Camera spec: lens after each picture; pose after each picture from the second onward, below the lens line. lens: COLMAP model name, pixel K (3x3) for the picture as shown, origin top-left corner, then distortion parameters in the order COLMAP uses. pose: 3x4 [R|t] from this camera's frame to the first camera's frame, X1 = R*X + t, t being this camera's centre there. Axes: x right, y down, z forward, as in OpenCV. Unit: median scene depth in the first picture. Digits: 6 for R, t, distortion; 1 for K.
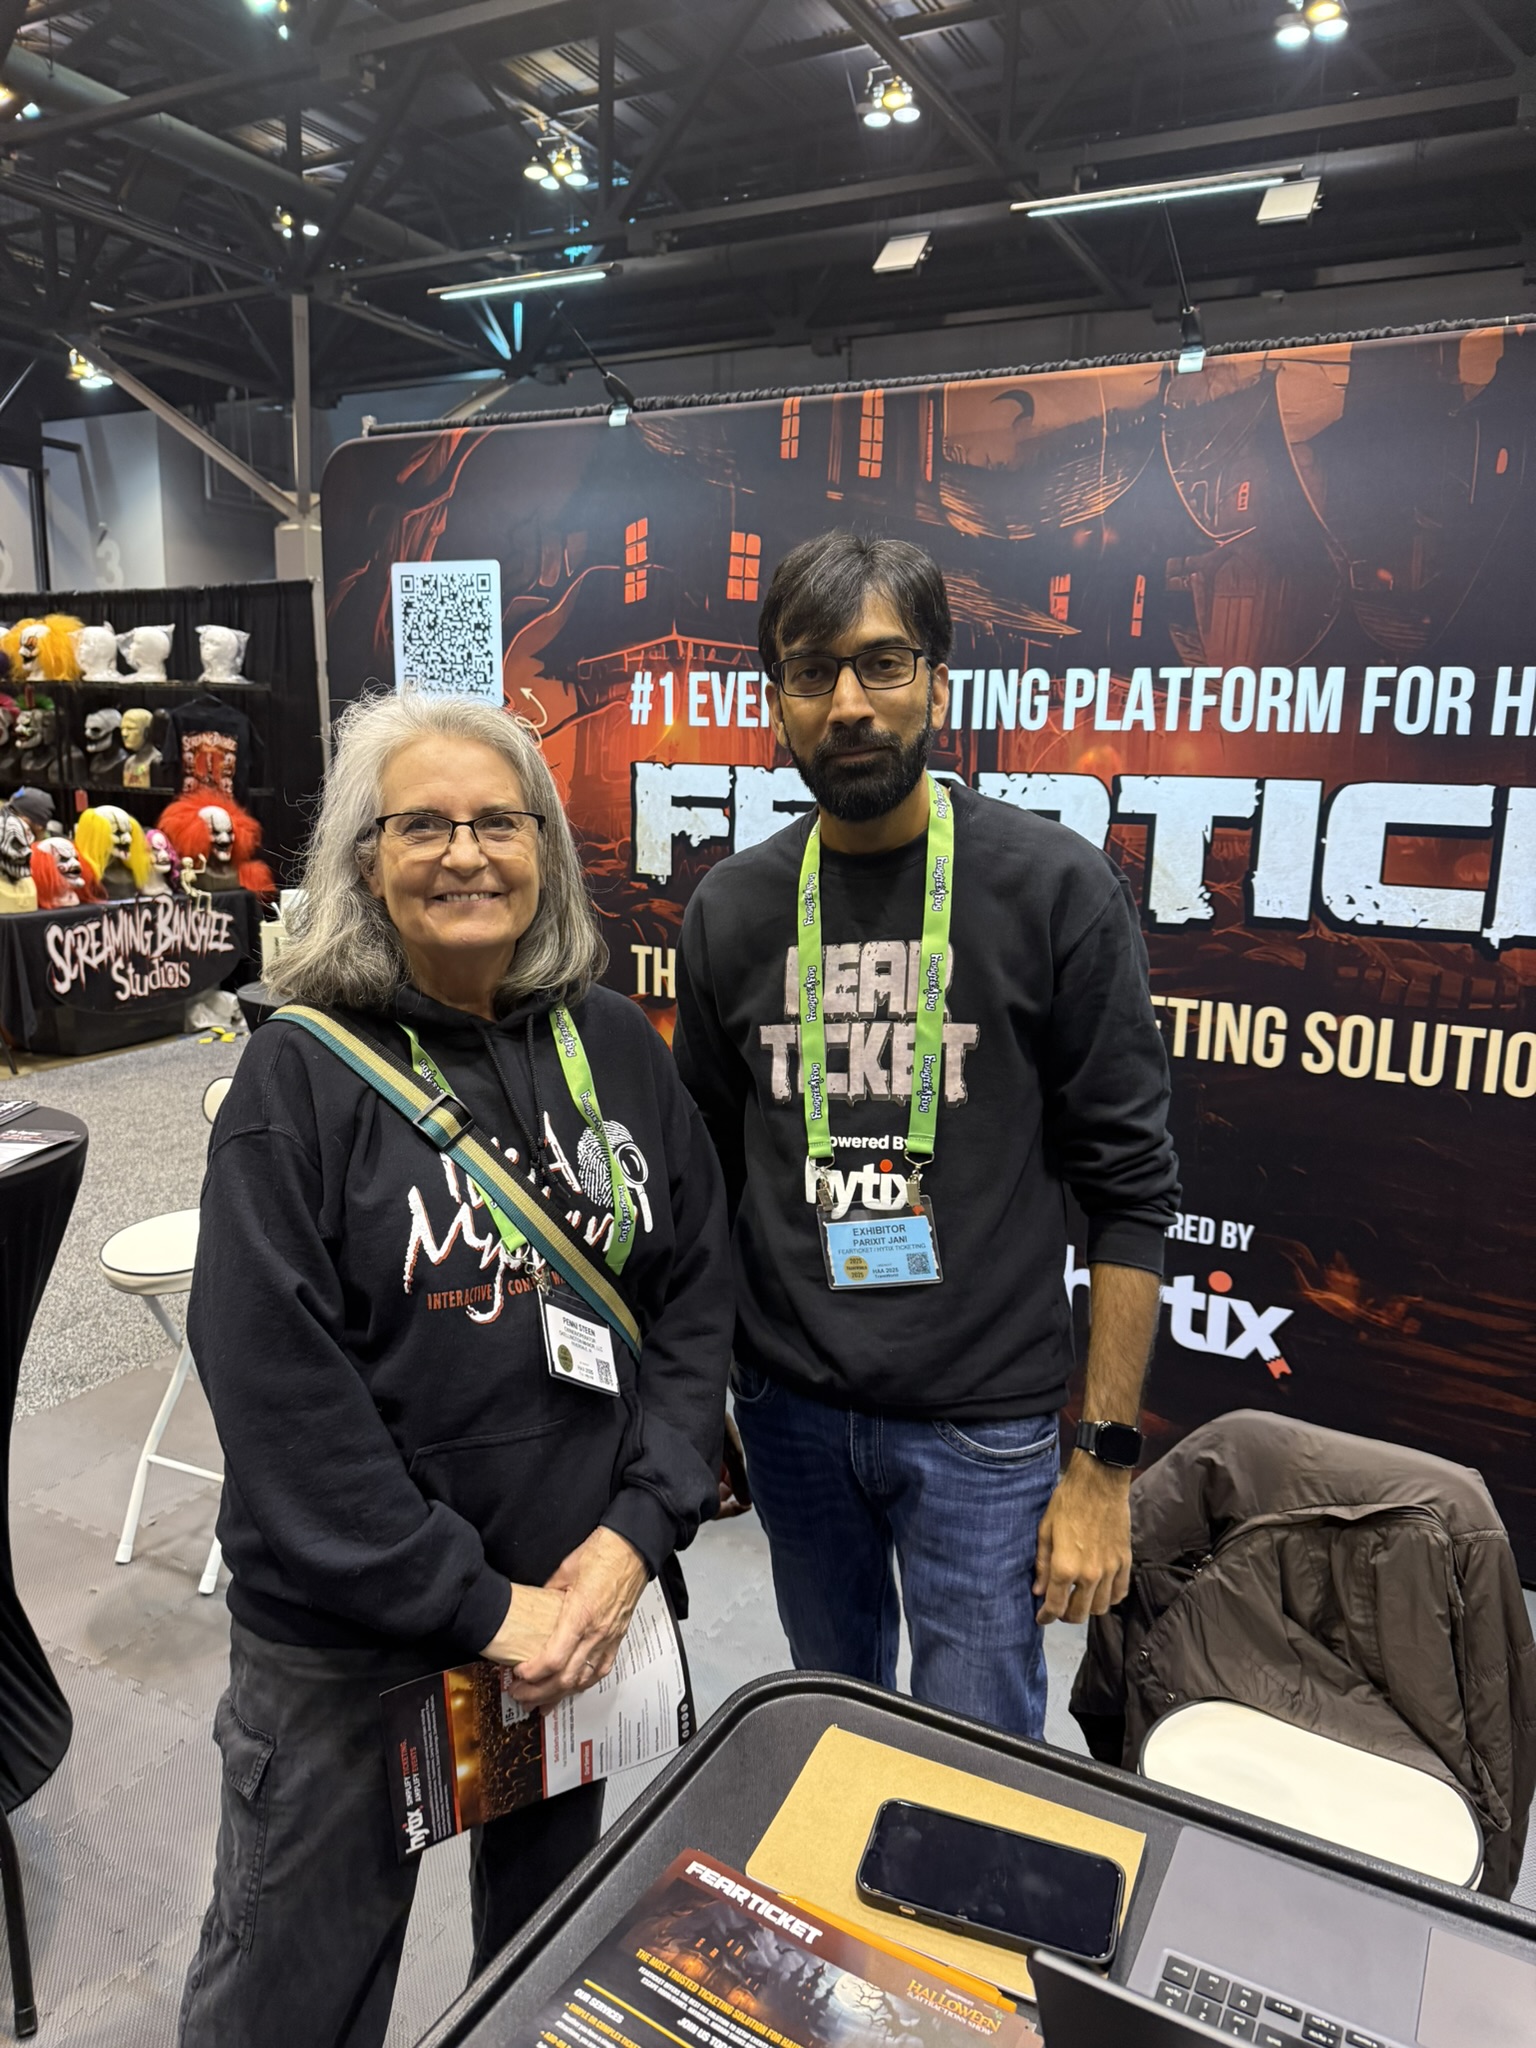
lens RADIAL K [[1452.8, 0, 751.4], [0, 1452.8, 1044.7], [0, 0, 1]] dist [0.177876, -0.387079]
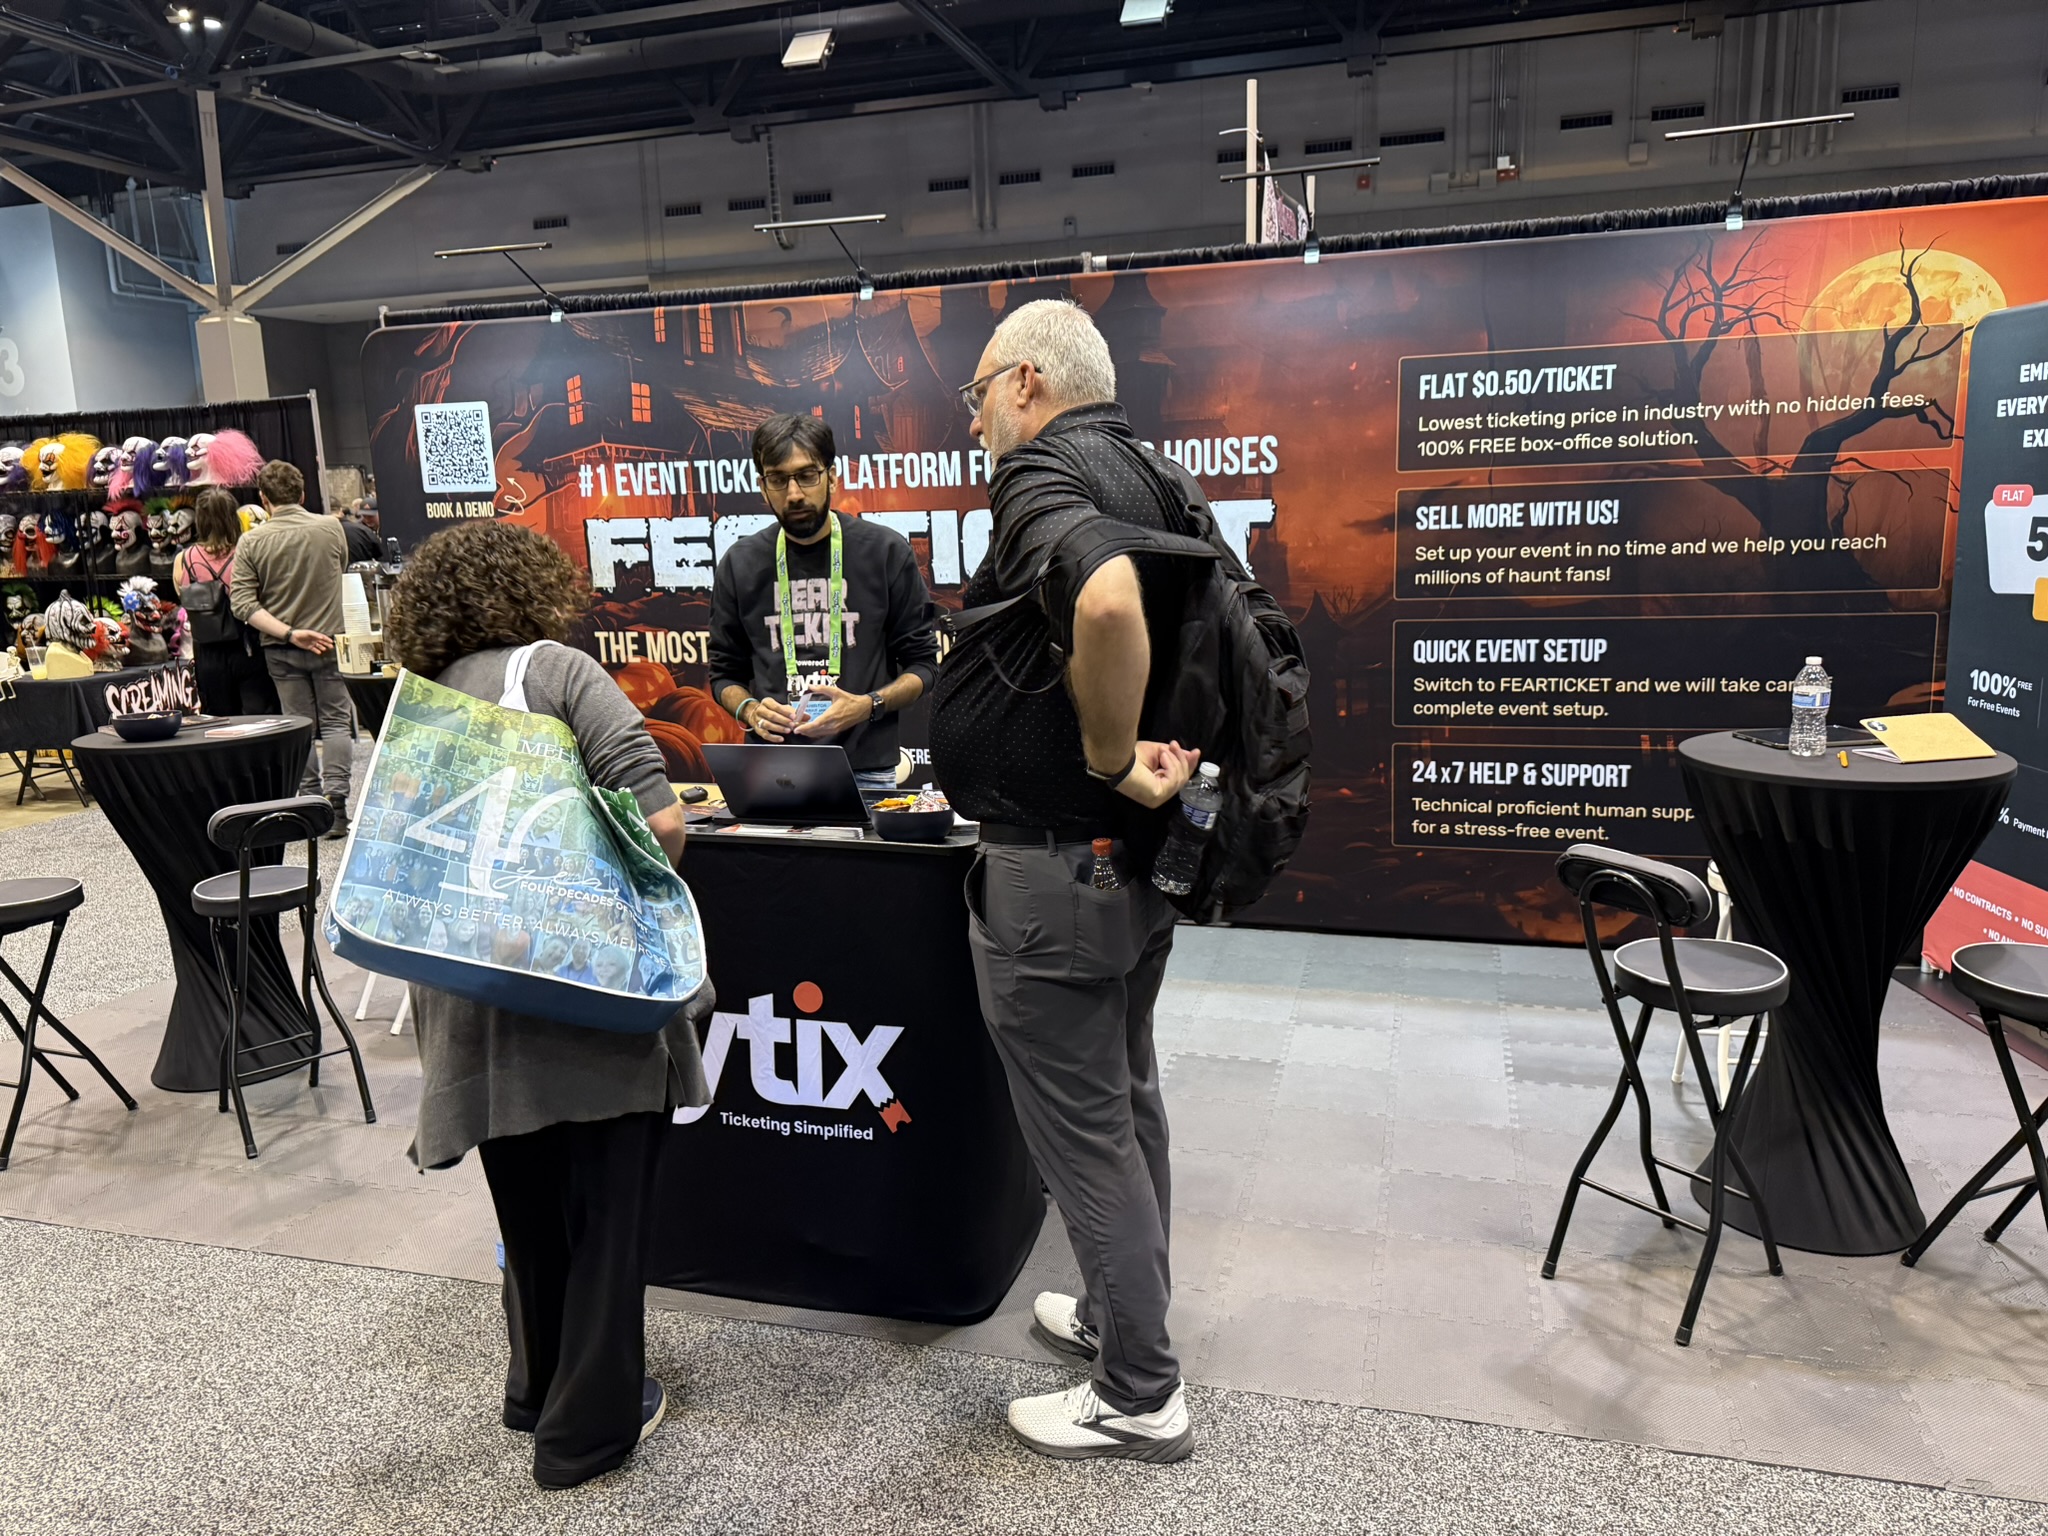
lens RADIAL K [[1424.3, 0, 1016.6], [0, 1424.3, 769.5], [0, 0, 1]] dist [0.101919, -0.164825]
pose [[0.977723, -0.092356, 0.188489, 0.069889], [0.095814, 0.995356, -0.009297, 0.163972], [-0.186755, 0.027149, 0.982031, -0.743396]]
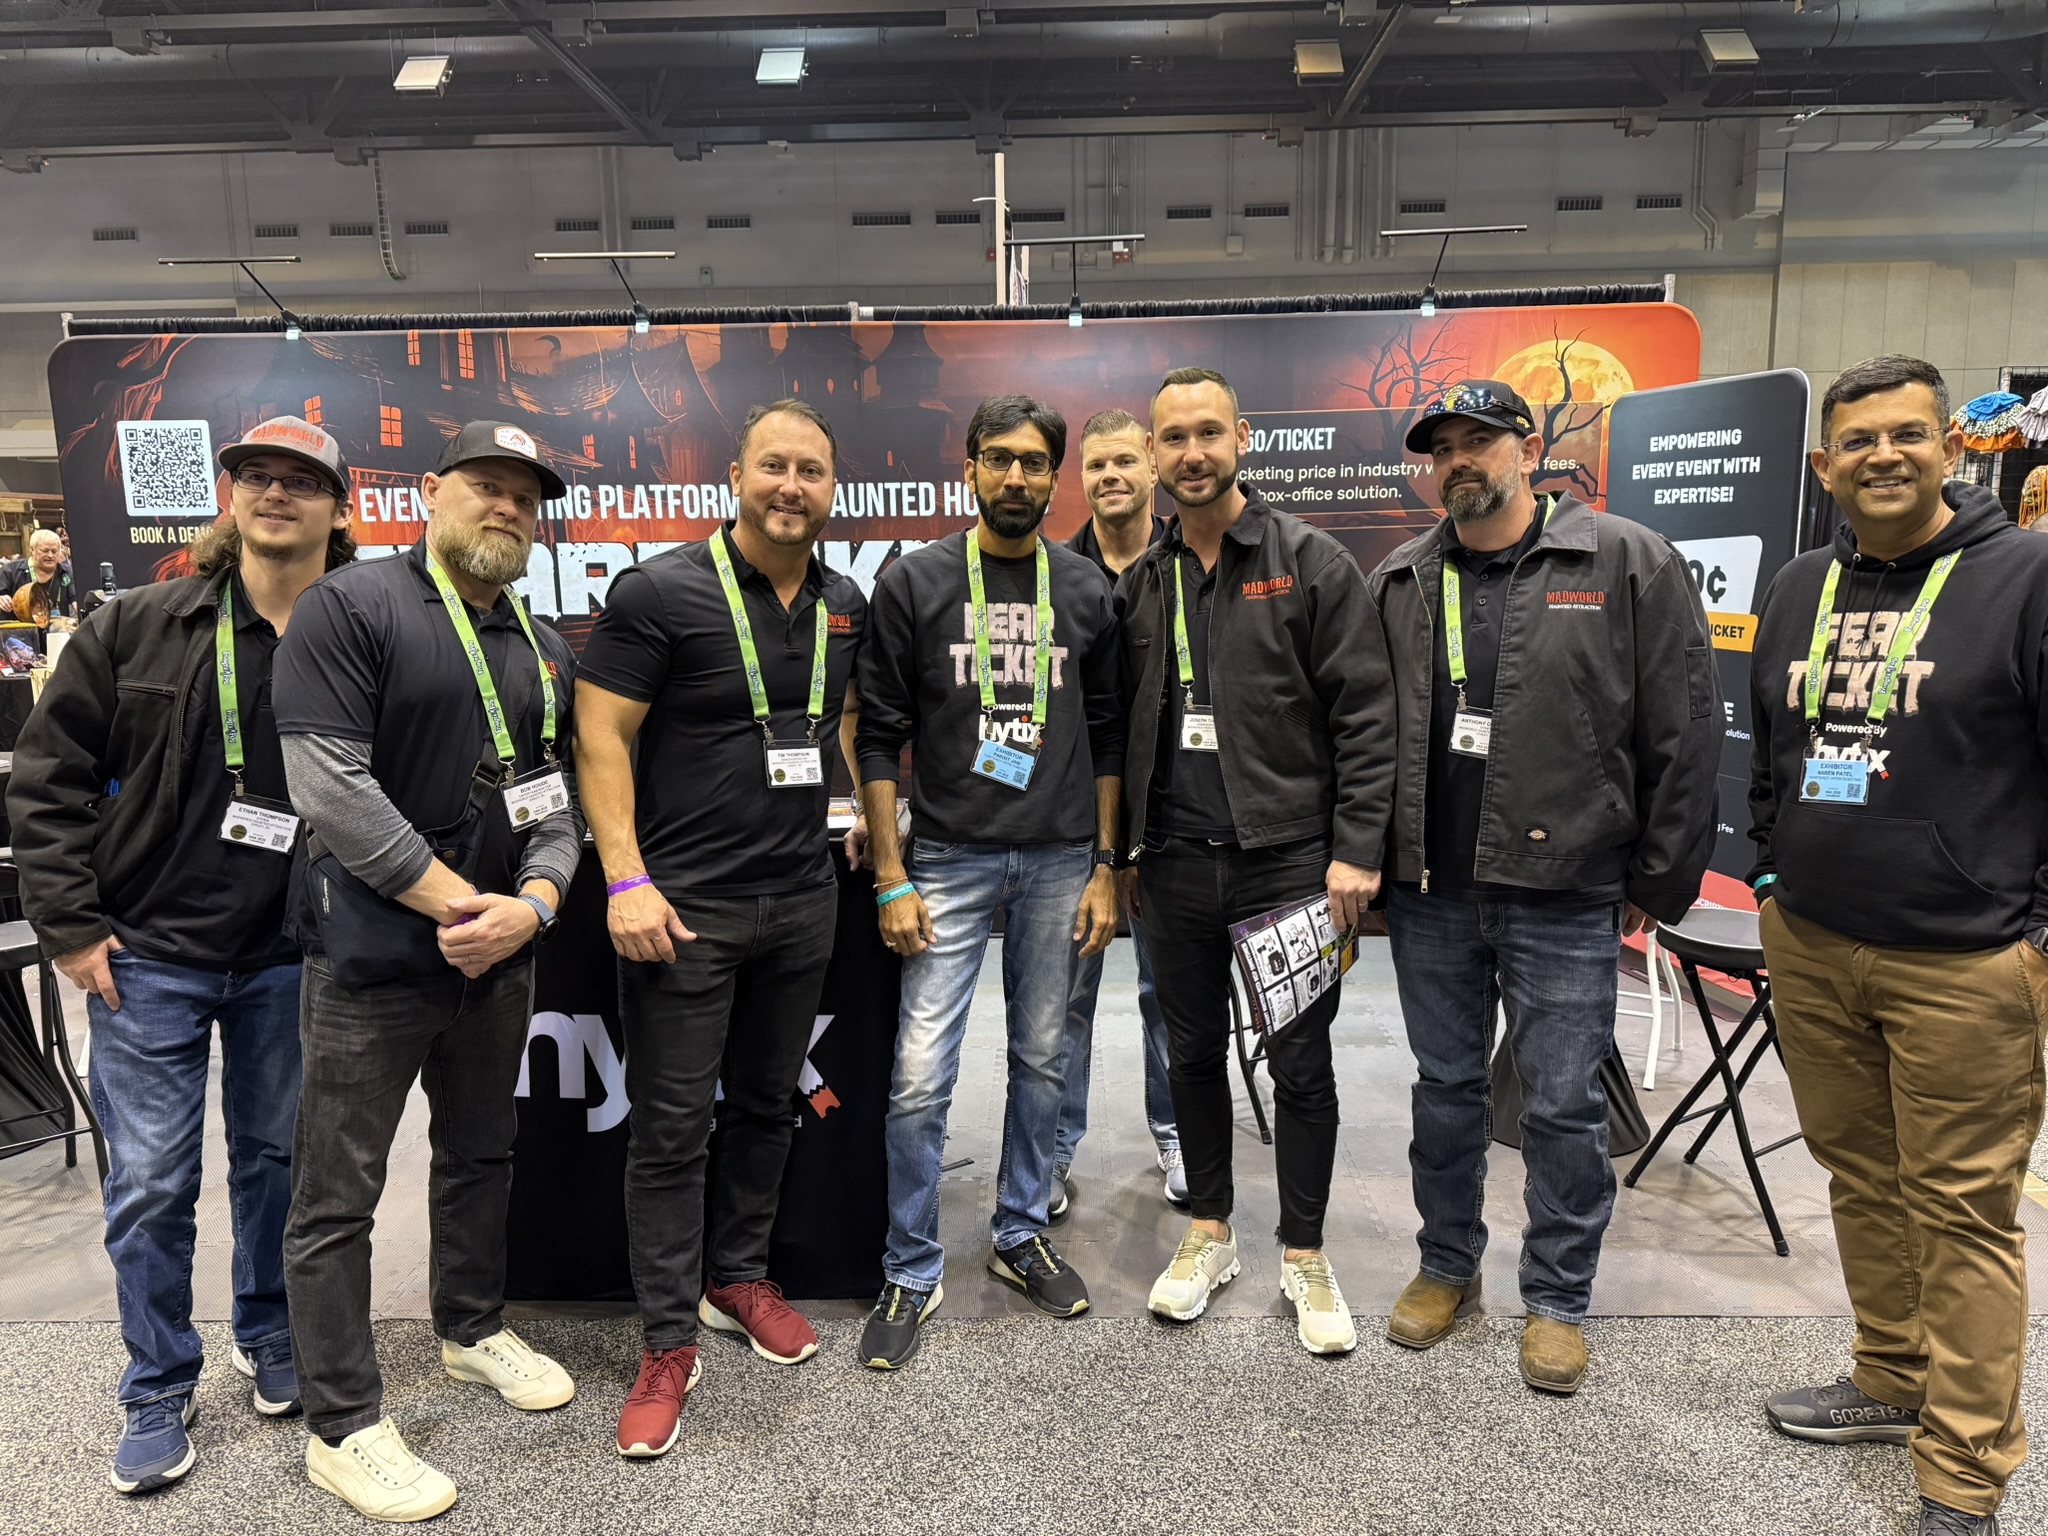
lens RADIAL K [[1442.3, 0, 1030.4], [0, 1442.3, 769.9], [0, 0, 1]] dist [0.007143, -0.010023]
pose [[0.892583, -0.106895, 0.438028, -0.120145], [0.126372, 0.991862, -0.015460, 0.179006], [-0.432811, 0.069154, 0.898829, -0.764042]]
